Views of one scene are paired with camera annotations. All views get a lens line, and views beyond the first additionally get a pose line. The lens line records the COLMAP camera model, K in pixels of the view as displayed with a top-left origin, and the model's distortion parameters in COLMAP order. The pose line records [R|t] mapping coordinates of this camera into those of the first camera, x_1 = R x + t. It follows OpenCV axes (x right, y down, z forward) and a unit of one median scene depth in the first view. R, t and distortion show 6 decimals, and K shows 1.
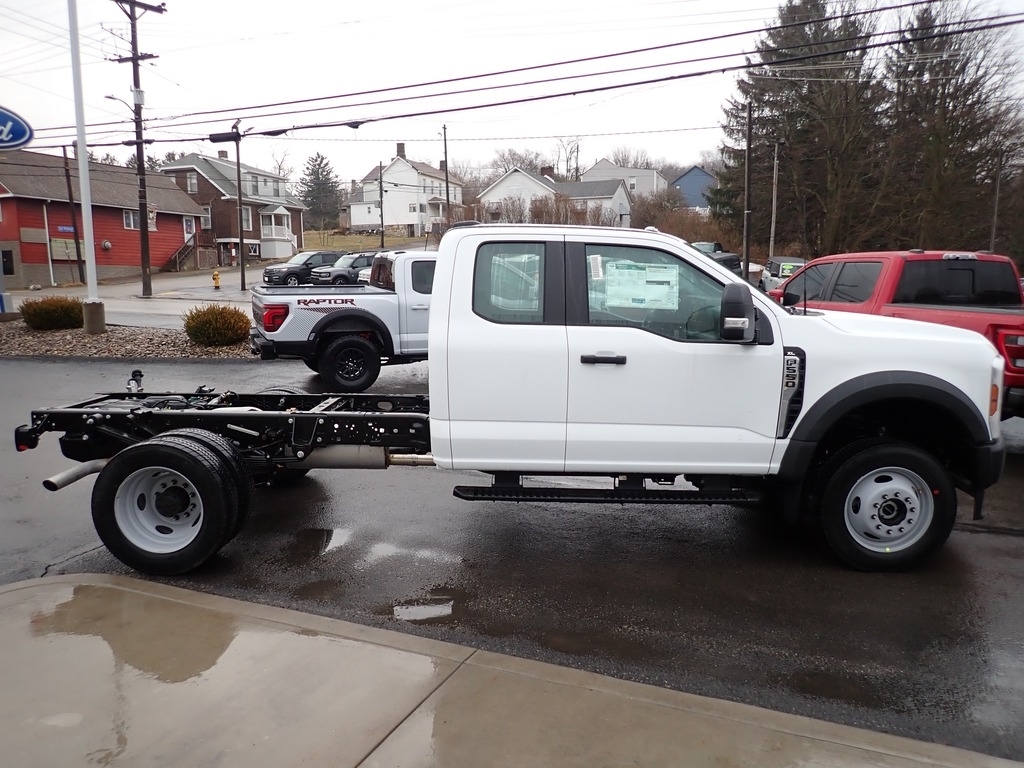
lens RADIAL K [[762.9, 0, 512.0], [0, 762.9, 384.0], [0, 0, 1]] dist [-0.004630, -0.005579]
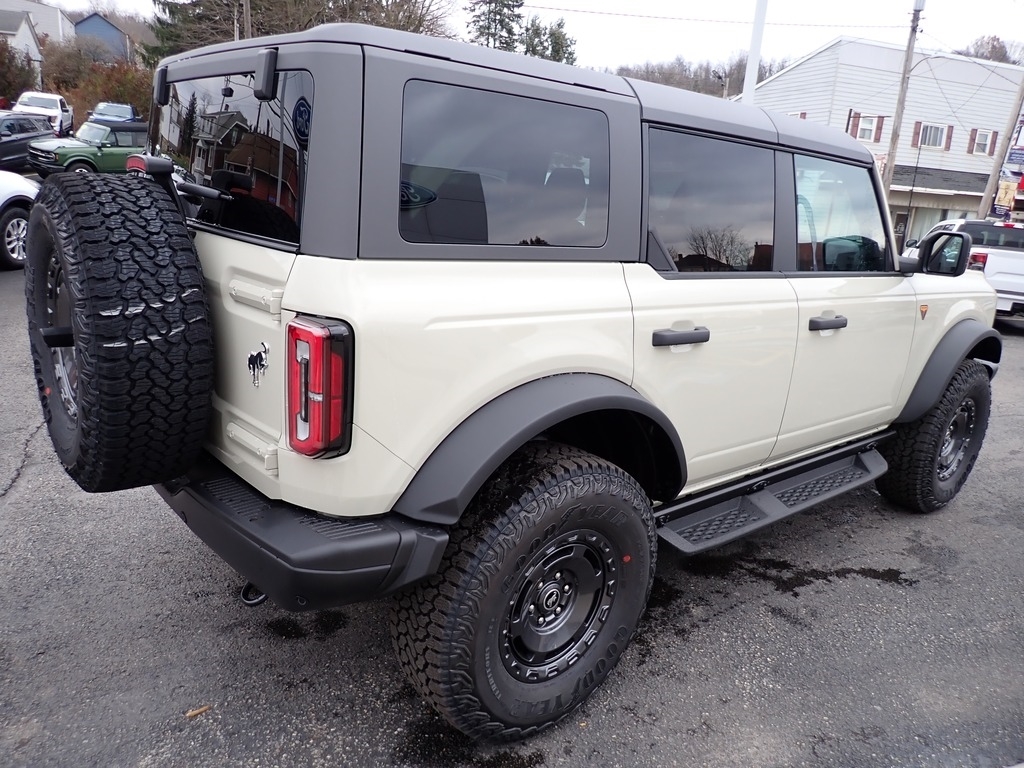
lens RADIAL K [[762.6, 0, 511.7], [0, 762.6, 384.1], [0, 0, 1]] dist [-0.011719, 0.000667]
pose [[0.739683, -0.121606, 0.661876, -0.049097], [0.020935, 0.987220, 0.157984, -0.005068], [-0.672629, -0.103002, 0.732776, 0.059076]]
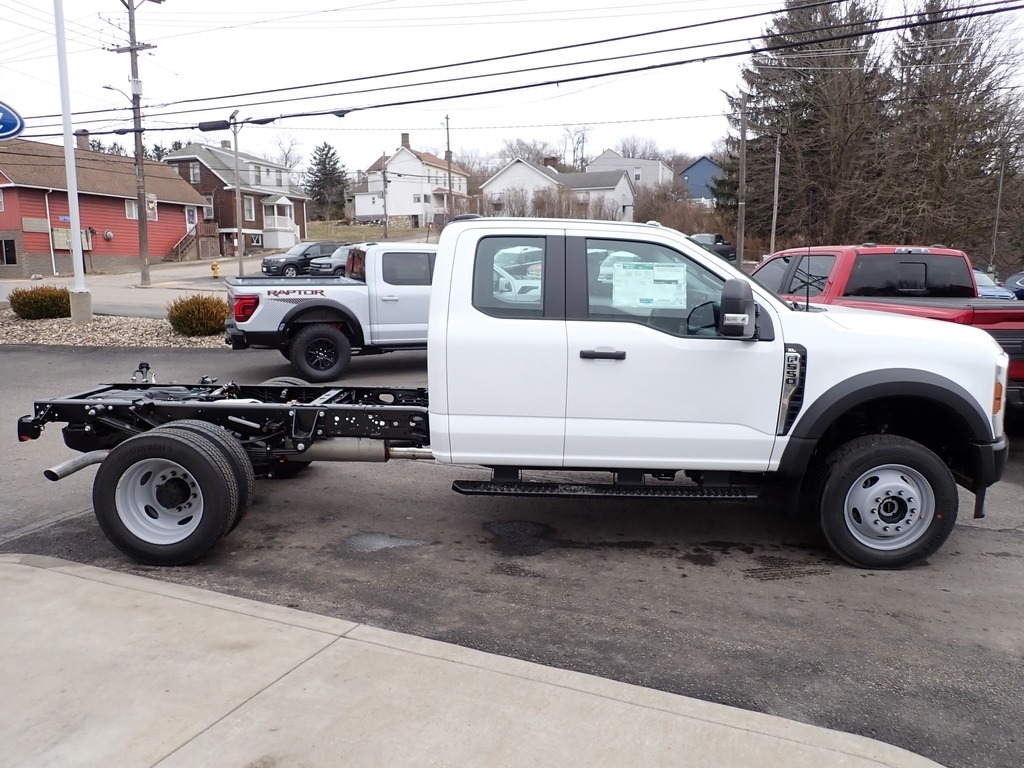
lens RADIAL K [[765.8, 0, 512.0], [0, 765.8, 384.0], [0, 0, 1]] dist [-0.000993, -0.006468]
pose [[0.999886, 0.005918, -0.013878, 0.012526], [-0.005763, 0.999921, 0.011143, 0.000190], [0.013943, -0.011062, 0.999842, -0.003705]]
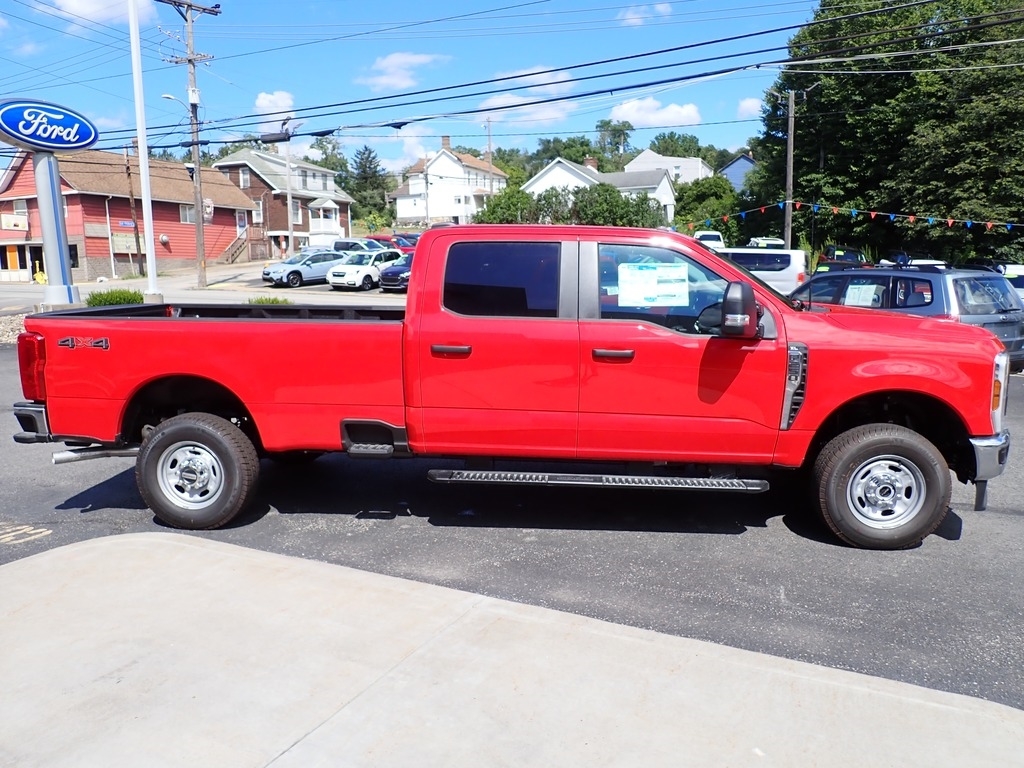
lens RADIAL K [[762.6, 0, 511.7], [0, 762.6, 384.1], [0, 0, 1]] dist [-0.011719, 0.000667]
pose [[0.998218, 0.005879, -0.059389, 0.004006], [-0.005179, 0.999915, 0.011929, 0.001067], [0.059454, -0.011600, 0.998164, -0.009623]]
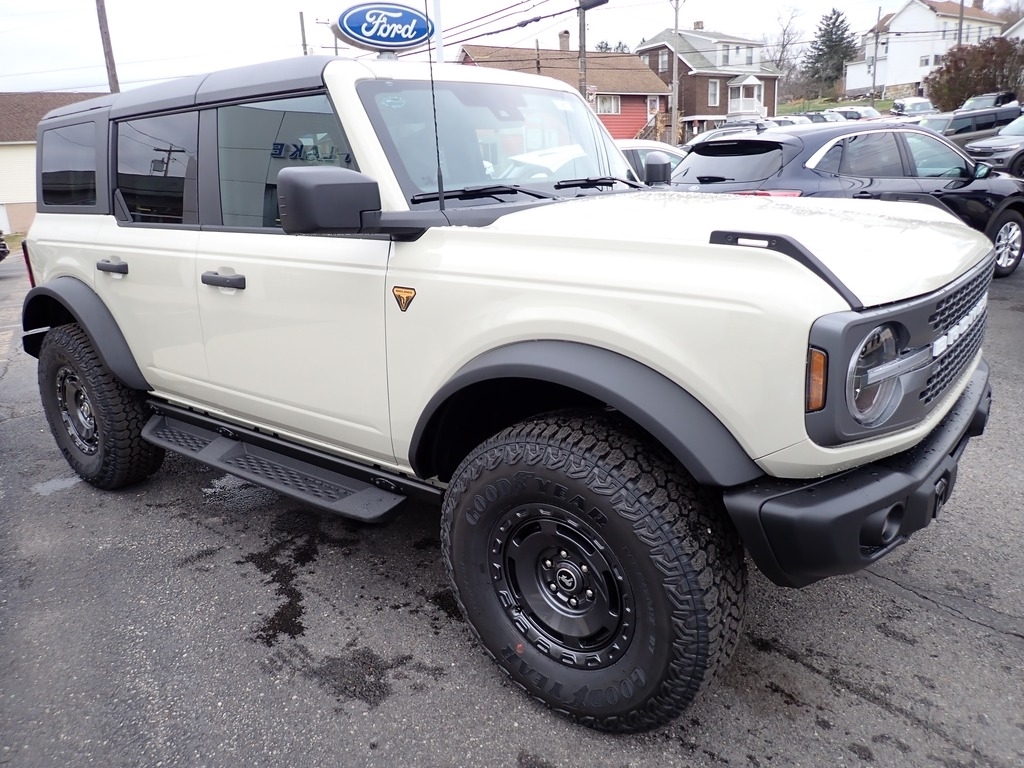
lens RADIAL K [[762.9, 0, 512.0], [0, 762.9, 384.0], [0, 0, 1]] dist [-0.004630, -0.005579]
pose [[0.794845, 0.127933, -0.593173, 0.063697], [-0.037943, 0.986089, 0.161832, -0.002151], [0.605625, -0.106125, 0.788642, 0.054009]]
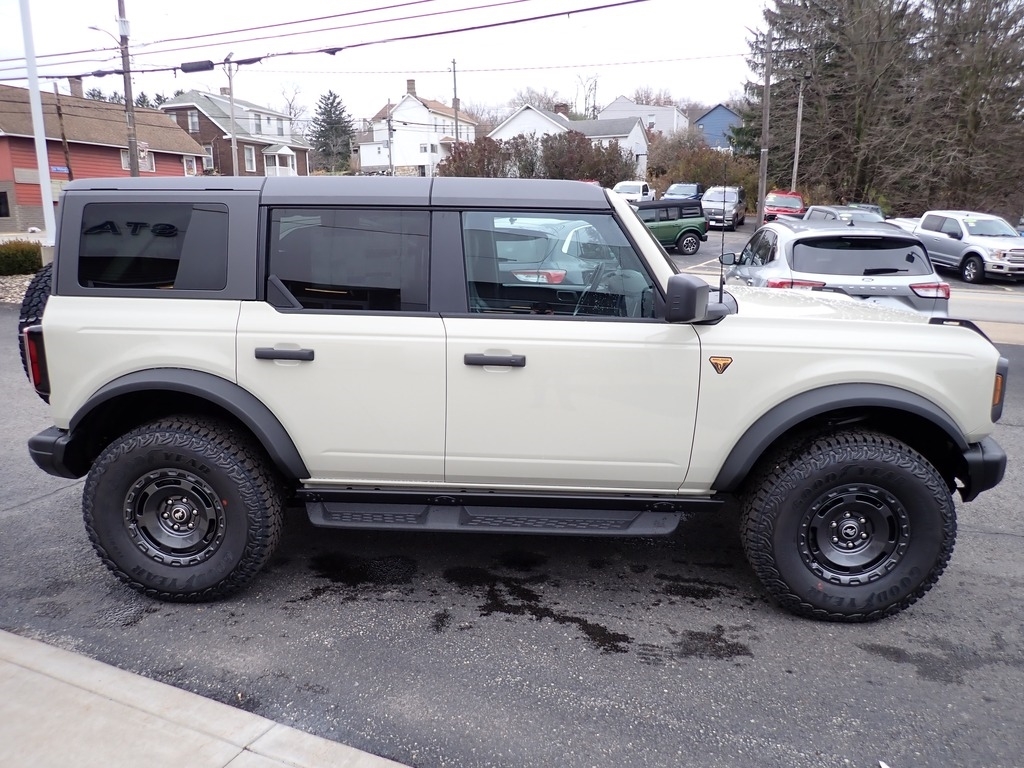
lens RADIAL K [[762.9, 0, 512.0], [0, 762.9, 384.0], [0, 0, 1]] dist [-0.004630, -0.005579]
pose [[0.999605, 0.008380, -0.026811, 0.014116], [-0.006443, 0.997419, 0.071507, -0.002468], [0.027341, -0.071307, 0.997080, 0.020576]]
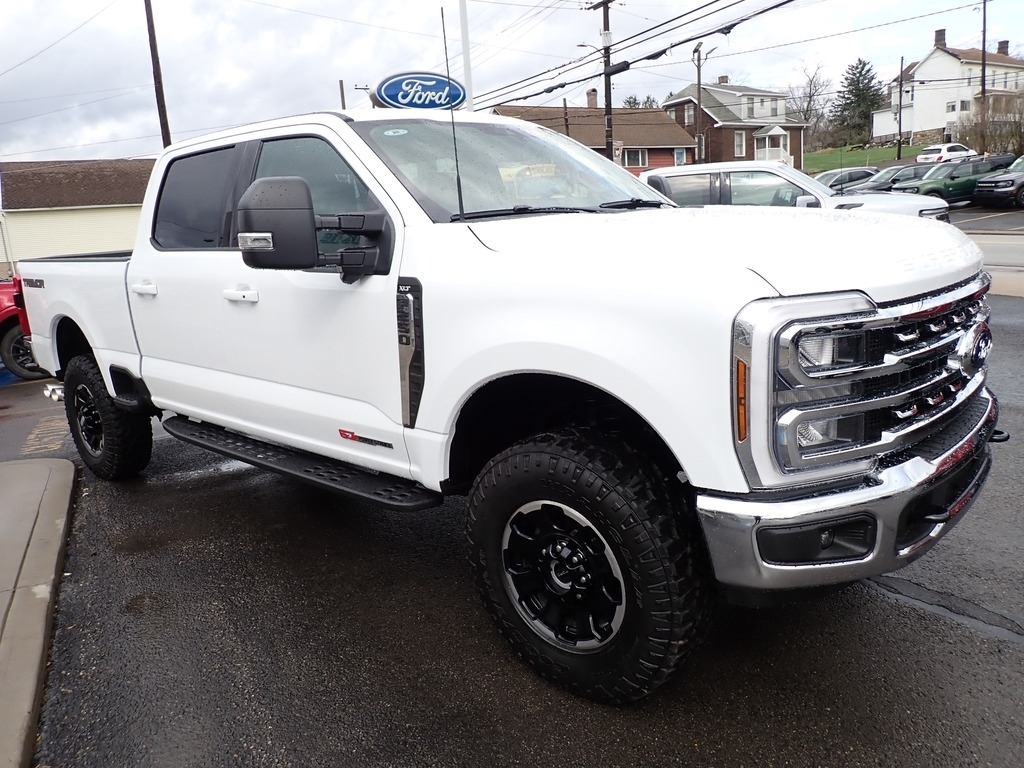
lens RADIAL K [[764.3, 0, 511.1], [0, 764.3, 382.6], [0, 0, 1]] dist [-0.004187, -0.005663]
pose [[0.766828, 0.078129, -0.637080, 0.073634], [-0.020773, 0.995065, 0.097028, -0.001643], [0.641516, -0.061169, 0.764667, 0.044908]]
